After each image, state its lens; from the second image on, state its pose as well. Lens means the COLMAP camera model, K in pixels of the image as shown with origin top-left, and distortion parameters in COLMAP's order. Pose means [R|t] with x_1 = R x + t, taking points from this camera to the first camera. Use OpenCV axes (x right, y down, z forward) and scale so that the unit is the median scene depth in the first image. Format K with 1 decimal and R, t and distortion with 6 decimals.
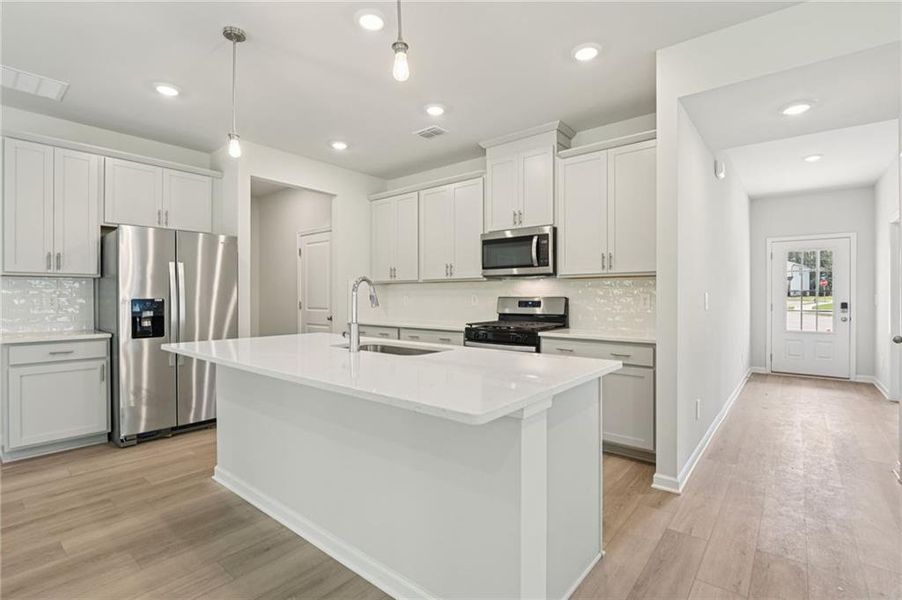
lens RADIAL K [[423.6, 0, 453.2], [0, 423.6, 295.4], [0, 0, 1]] dist [-0.004685, -0.000734]
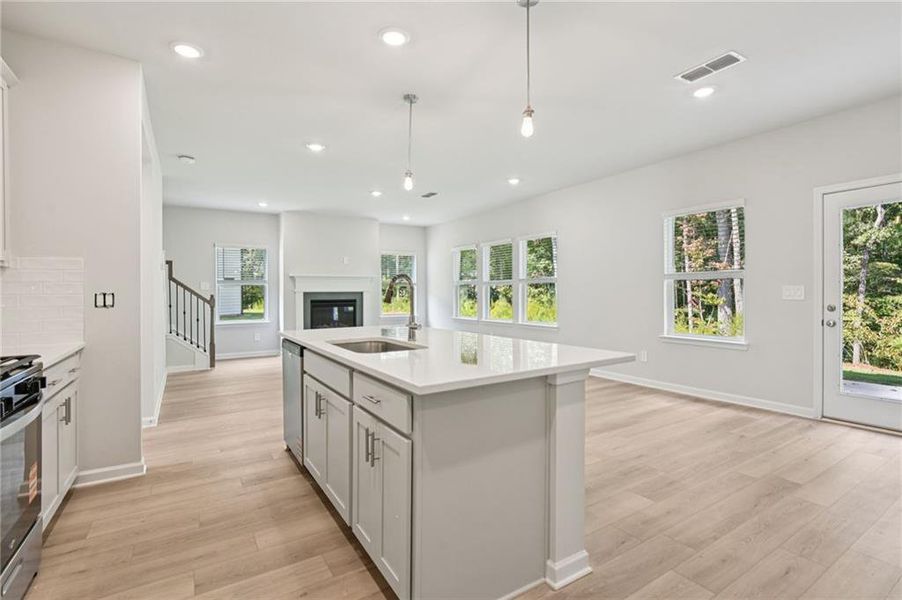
lens RADIAL K [[423.6, 0, 453.2], [0, 423.6, 295.4], [0, 0, 1]] dist [-0.004685, -0.000734]
pose [[-0.949646, 0.003304, 0.313307, -0.463956], [0.006228, 0.999946, 0.008332, 0.002064], [-0.313263, 0.009864, -0.949615, 1.367007]]
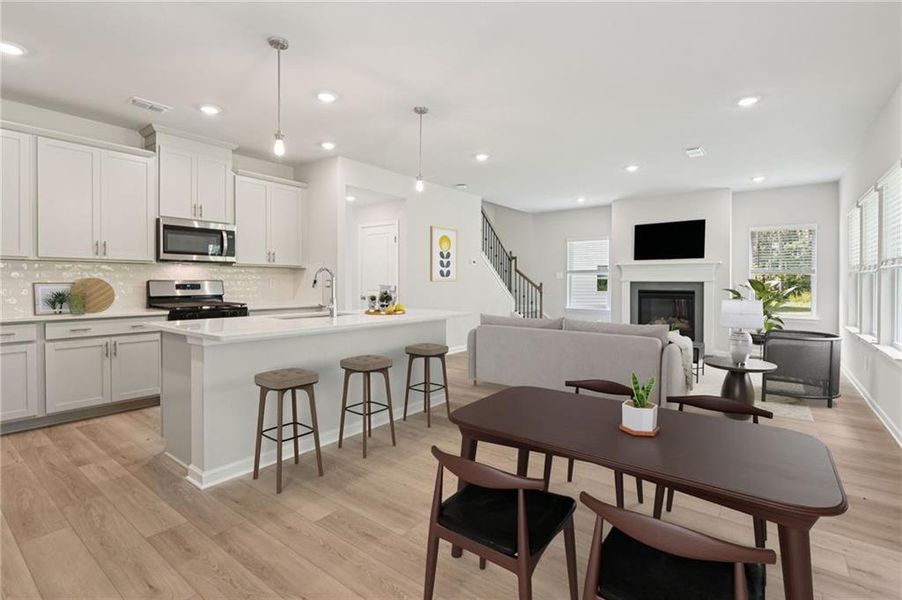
lens RADIAL K [[425.2, 0, 449.2], [0, 425.2, 282.3], [0, 0, 1]] dist [-0.001228, -0.000023]
pose [[-0.035638, -0.001996, 0.999363, -1.181528], [-0.005336, 0.999984, 0.001807, 0.003857], [-0.999351, -0.005268, -0.035648, 0.430319]]
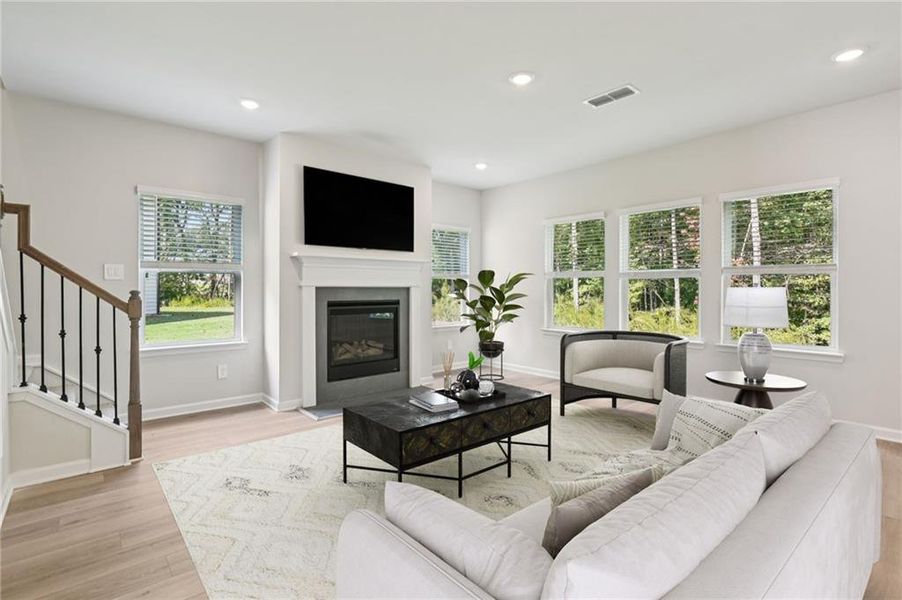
lens RADIAL K [[426.0, 0, 448.4], [0, 426.0, 295.2], [0, 0, 1]] dist [-0.003708, -0.001090]
pose [[-0.985730, -0.005871, 0.168229, 0.467273], [-0.003167, 0.999862, 0.016337, 0.001789], [-0.168301, 0.015571, -0.985613, 0.574120]]
